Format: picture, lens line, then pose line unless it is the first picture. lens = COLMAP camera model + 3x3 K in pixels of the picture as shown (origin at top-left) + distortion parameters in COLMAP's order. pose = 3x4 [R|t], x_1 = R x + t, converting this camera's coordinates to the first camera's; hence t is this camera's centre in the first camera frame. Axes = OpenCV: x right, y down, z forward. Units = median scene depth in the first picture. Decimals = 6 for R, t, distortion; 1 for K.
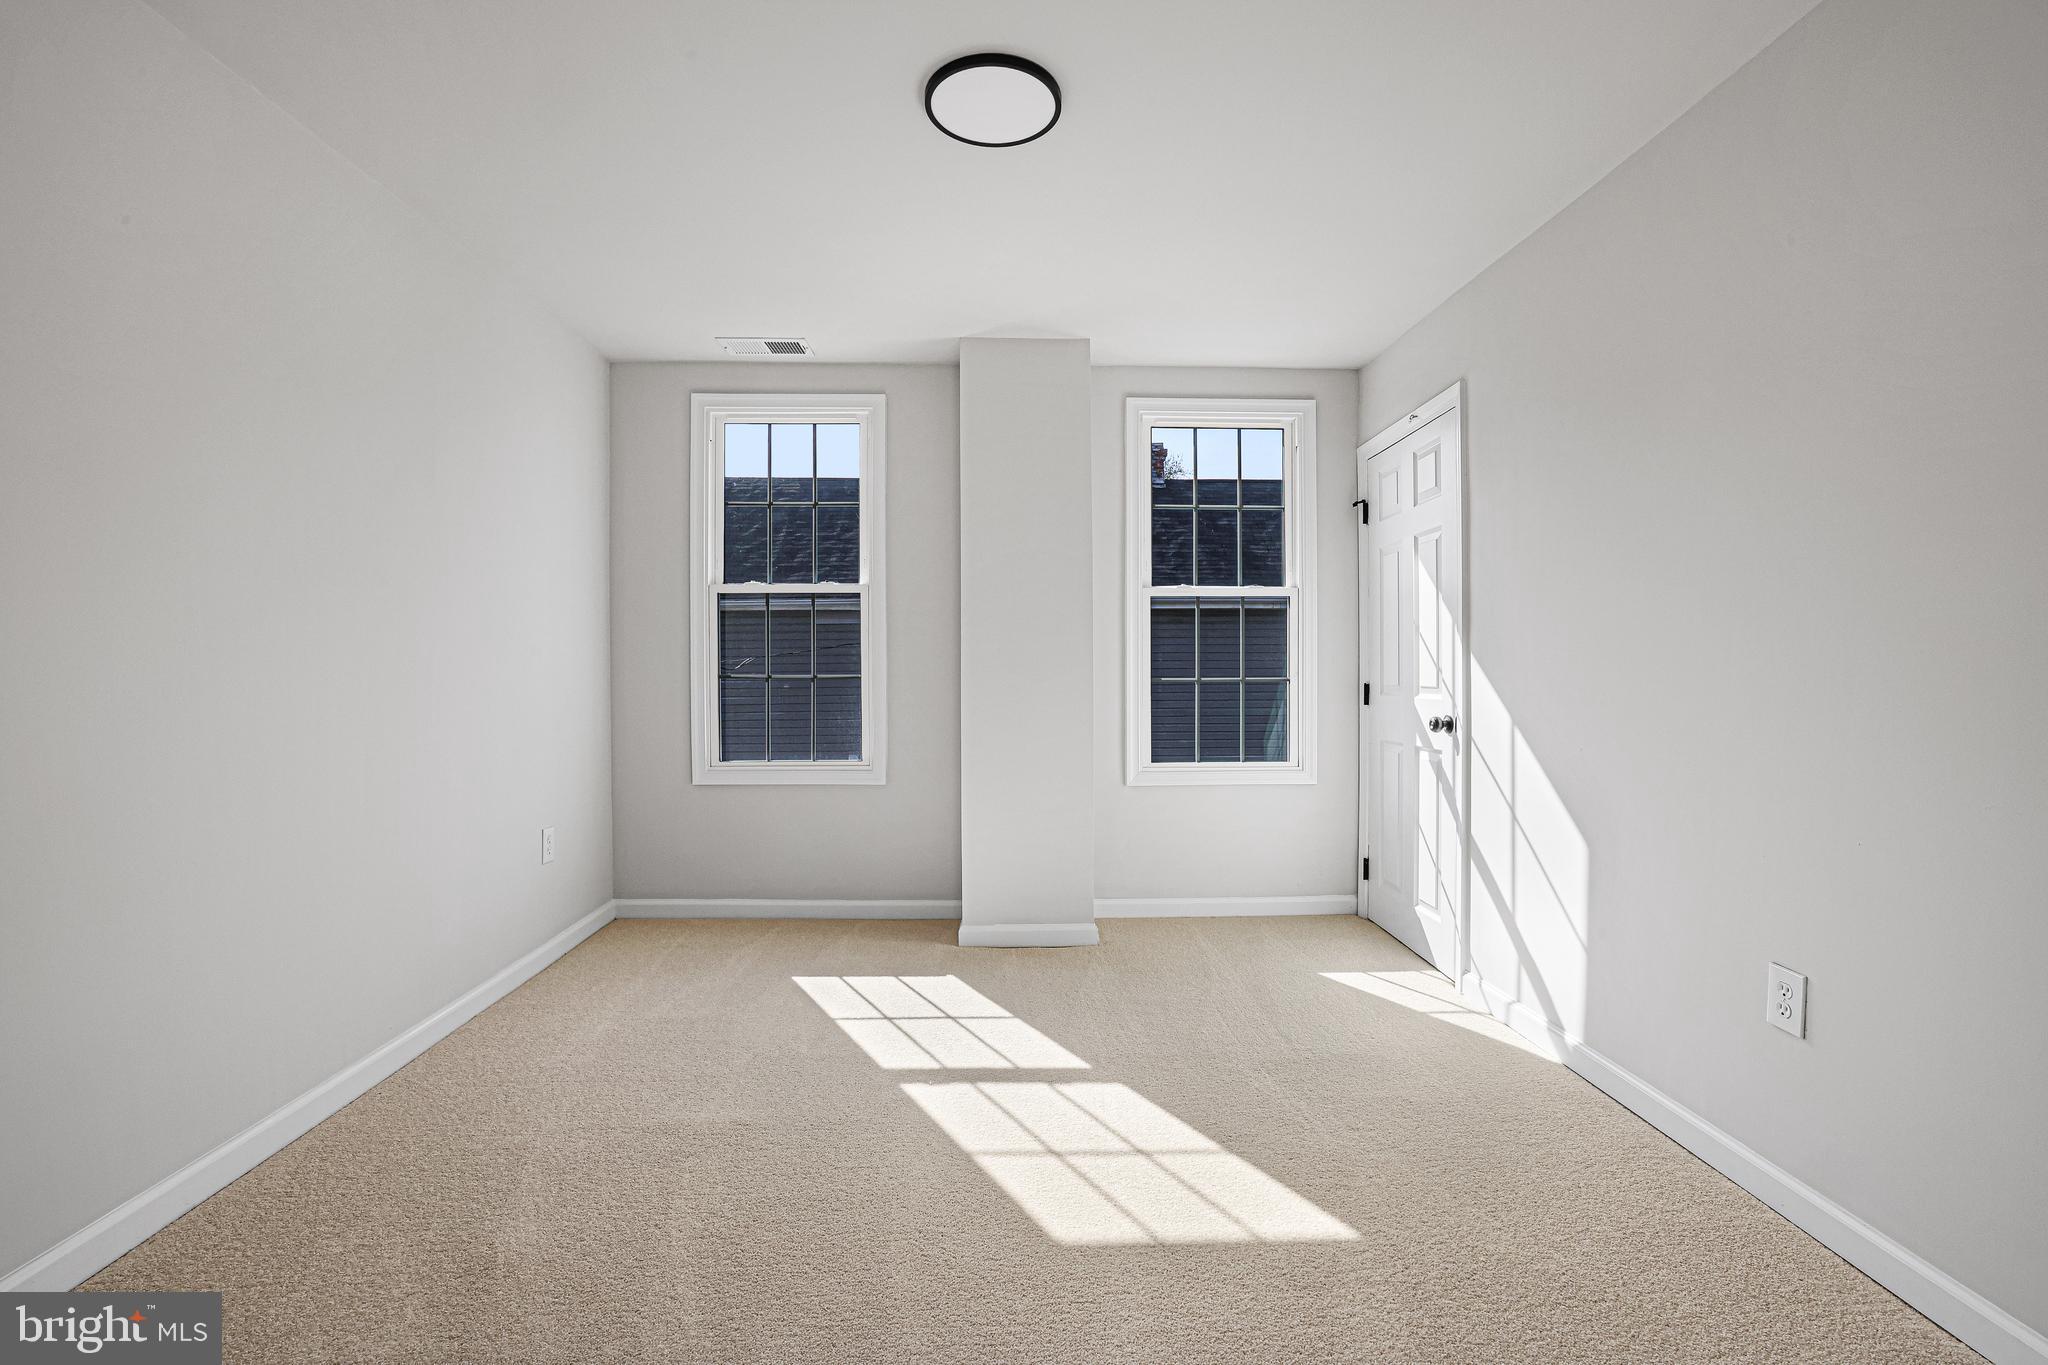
lens RADIAL K [[884.5, 0, 1024.0], [0, 884.5, 682.5], [0, 0, 1]] dist [-0.039602, 0.020785]
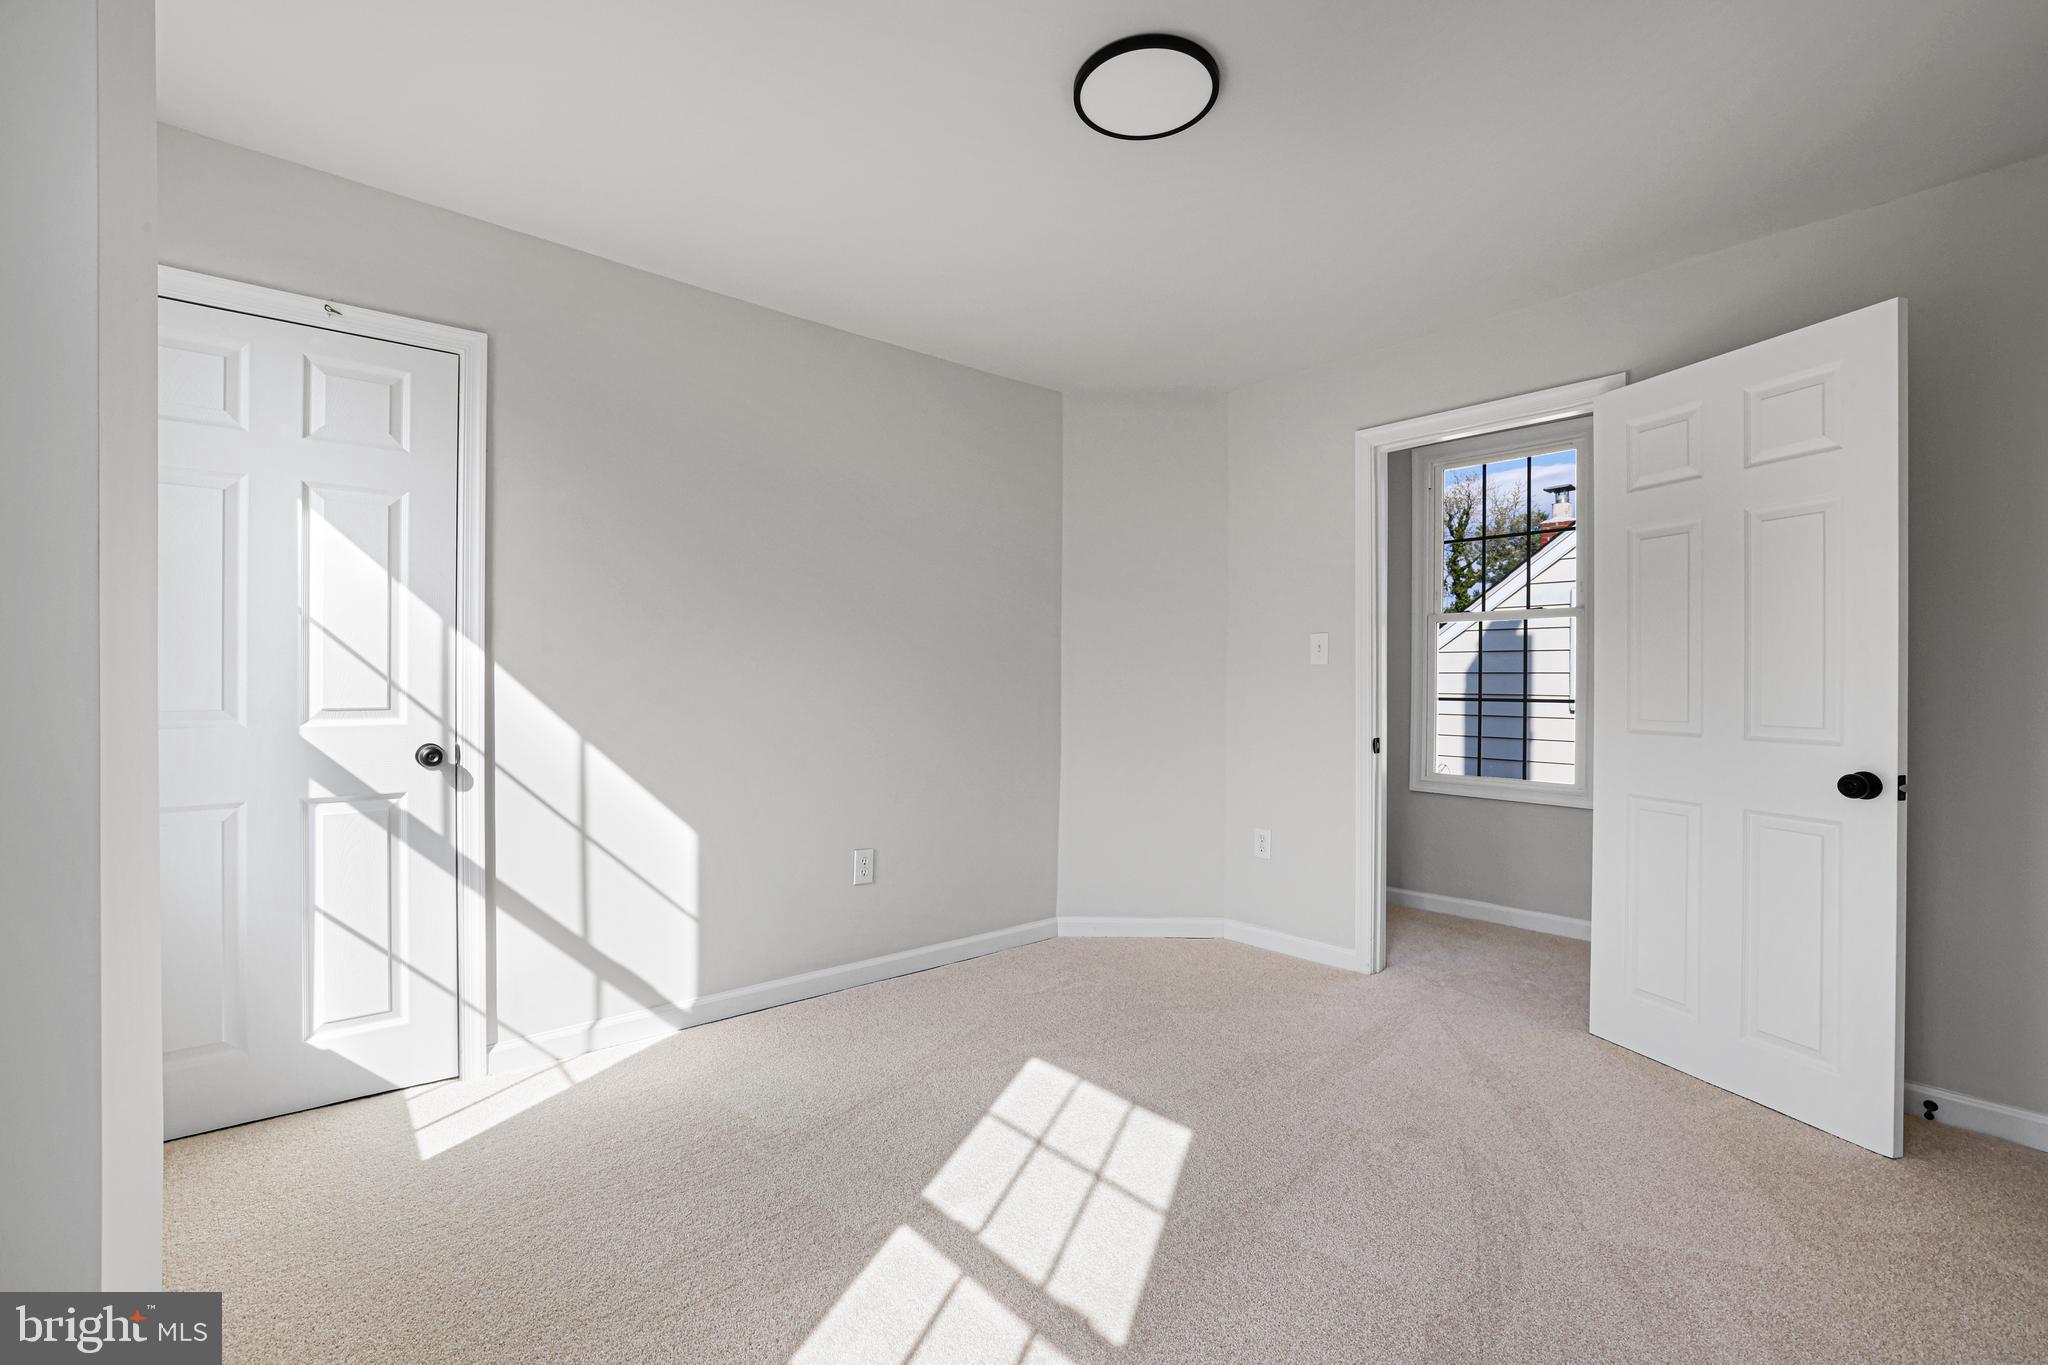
lens RADIAL K [[884.5, 0, 1024.0], [0, 884.5, 682.5], [0, 0, 1]] dist [-0.039602, 0.020785]
pose [[-0.629413, -0.003005, 0.777065, -0.541668], [0.004358, 0.999963, 0.007397, -0.022776], [-0.777058, 0.008042, -0.629377, 1.341952]]
